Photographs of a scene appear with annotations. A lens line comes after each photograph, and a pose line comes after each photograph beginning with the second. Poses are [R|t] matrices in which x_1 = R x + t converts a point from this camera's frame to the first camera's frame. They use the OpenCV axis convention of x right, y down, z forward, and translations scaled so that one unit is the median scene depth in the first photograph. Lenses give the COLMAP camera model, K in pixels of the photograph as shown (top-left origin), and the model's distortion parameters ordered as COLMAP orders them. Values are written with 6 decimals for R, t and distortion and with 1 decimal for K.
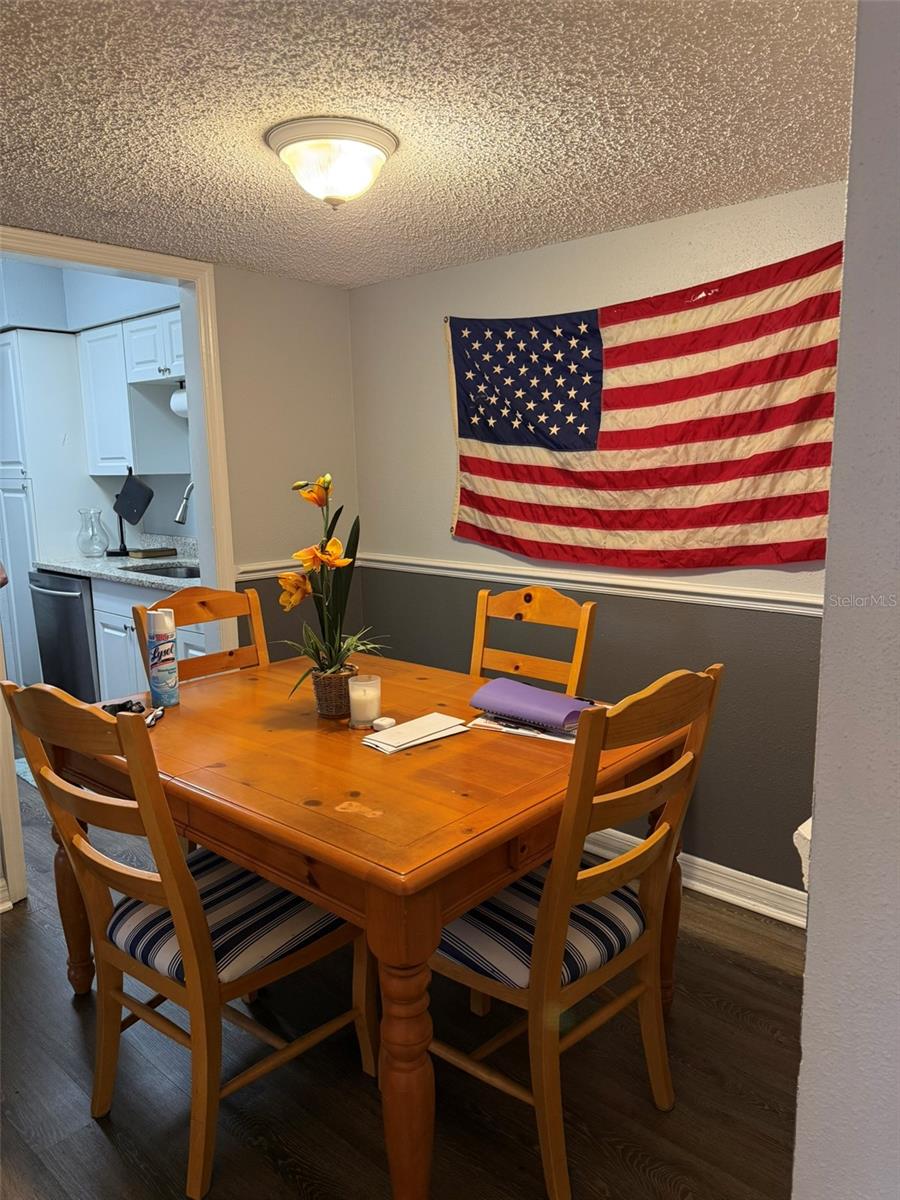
lens RADIAL K [[835.4, 0, 445.8], [0, 835.4, 595.3], [0, 0, 1]] dist [0.059748, -0.050598]
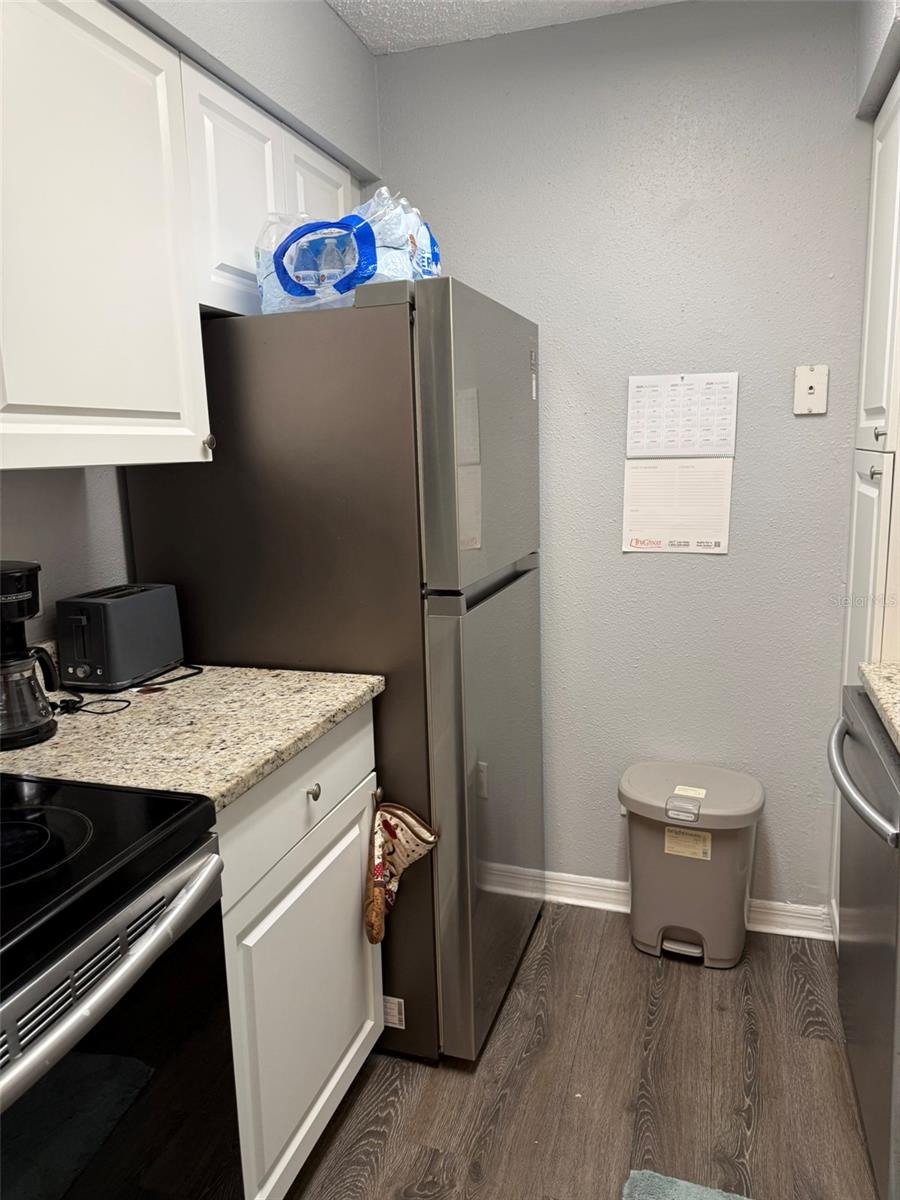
lens RADIAL K [[844.6, 0, 452.5], [0, 844.6, 594.5], [0, 0, 1]] dist [0.066243, -0.086759]
pose [[0.423336, 0.167813, -0.890295, -0.226197], [-0.124628, 0.984140, 0.126241, -0.100561], [0.897360, 0.057513, 0.437536, 0.671238]]
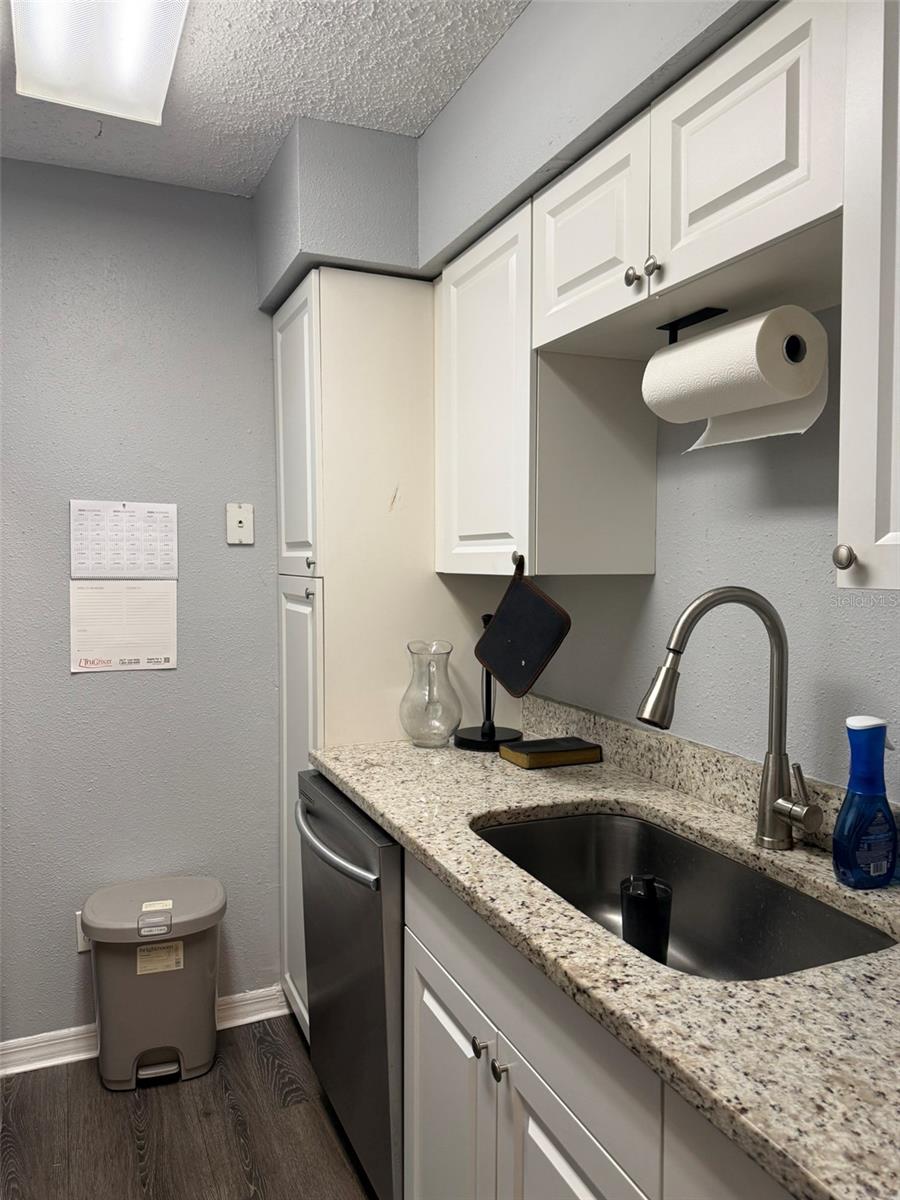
lens RADIAL K [[835.4, 0, 445.8], [0, 835.4, 595.3], [0, 0, 1]] dist [0.059748, -0.050598]
pose [[0.912751, 0.038624, -0.406686, -0.238946], [-0.083183, 0.992236, -0.092458, -0.091584], [0.399957, 0.118220, 0.908878, 0.611436]]
